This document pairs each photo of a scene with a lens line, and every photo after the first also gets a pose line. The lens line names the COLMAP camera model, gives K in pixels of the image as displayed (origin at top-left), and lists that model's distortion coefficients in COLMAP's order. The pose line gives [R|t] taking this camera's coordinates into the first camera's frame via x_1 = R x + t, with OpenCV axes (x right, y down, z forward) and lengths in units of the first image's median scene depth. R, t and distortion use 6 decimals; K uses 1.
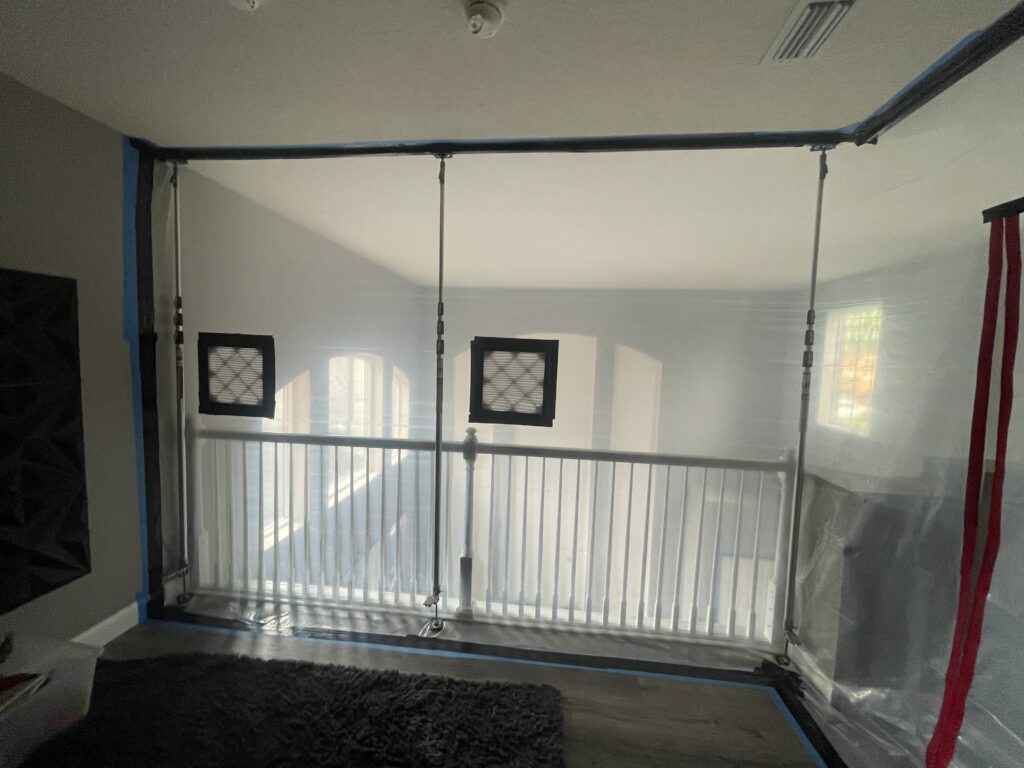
lens RADIAL K [[416.8, 0, 512.0], [0, 416.8, 384.0], [0, 0, 1]] dist [-0.001052, -0.000032]
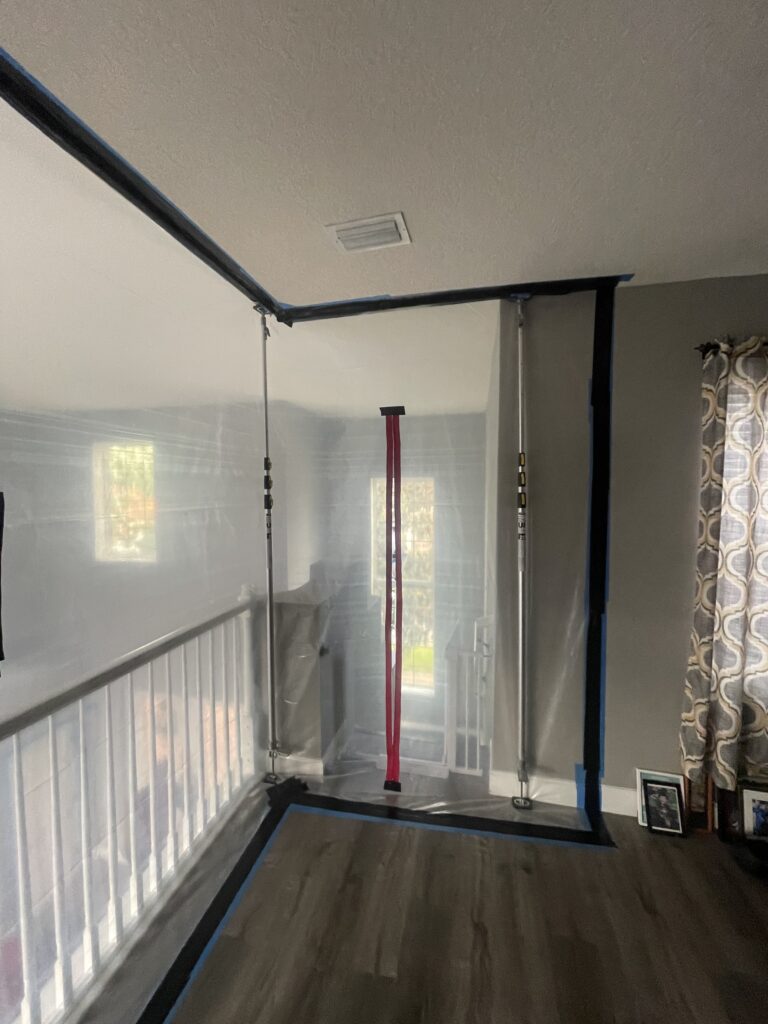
lens RADIAL K [[416.8, 0, 384.0], [0, 416.8, 512.0], [0, 0, 1]] dist [-0.001052, -0.000032]
pose [[0.093300, -0.082309, 0.992230, -0.360731], [0.073178, 0.994448, 0.075612, -0.093509], [-0.992945, 0.065555, 0.098805, 0.597200]]
